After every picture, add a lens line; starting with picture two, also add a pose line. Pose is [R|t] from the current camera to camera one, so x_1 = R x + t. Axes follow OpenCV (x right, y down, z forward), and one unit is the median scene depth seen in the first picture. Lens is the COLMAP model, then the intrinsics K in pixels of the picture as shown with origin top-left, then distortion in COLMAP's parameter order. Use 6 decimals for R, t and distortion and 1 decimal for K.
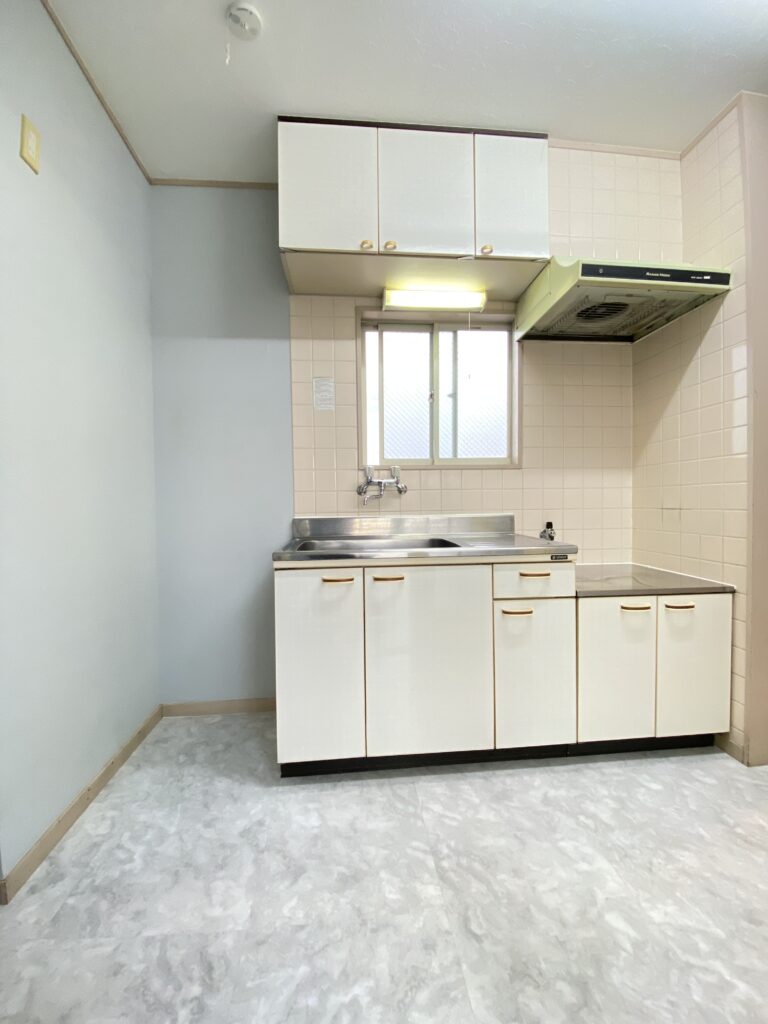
lens RADIAL K [[415.6, 0, 384.0], [0, 415.6, 512.0], [0, 0, 1]] dist [0.000605, -0.012159]
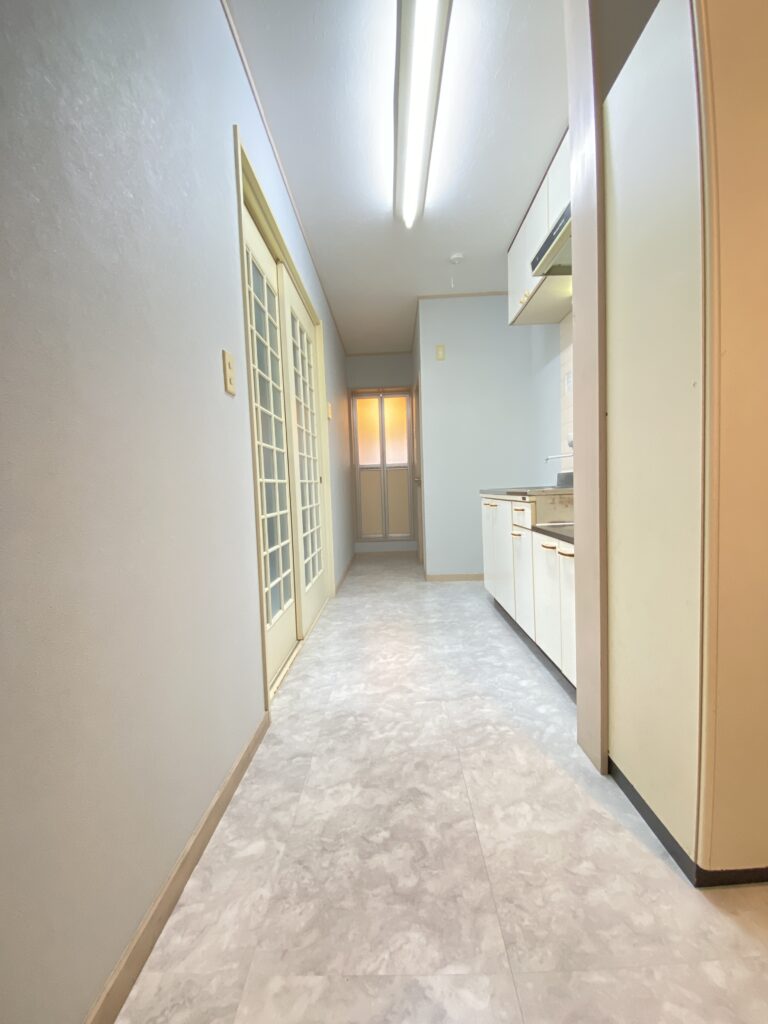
lens RADIAL K [[415.6, 0, 384.0], [0, 415.6, 512.0], [0, 0, 1]] dist [0.000605, -0.012159]
pose [[-0.111261, 0.078281, -0.990703, 2.298332], [0.016703, 0.996899, 0.076895, 0.051748], [0.993651, -0.007992, -0.112224, 0.872782]]
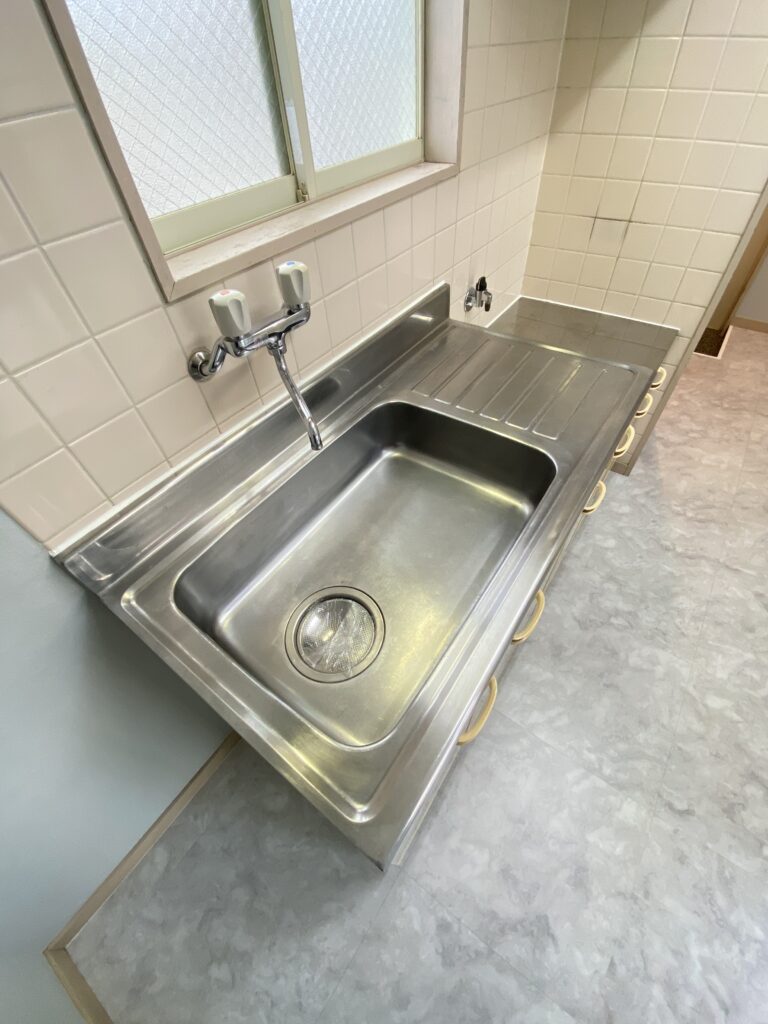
lens RADIAL K [[415.6, 0, 384.0], [0, 415.6, 512.0], [0, 0, 1]] dist [0.000605, -0.012159]
pose [[0.659825, -0.585393, 0.471112, -0.301901], [0.074051, 0.674567, 0.734490, -0.341569], [-0.747762, -0.449748, 0.488445, 1.138868]]
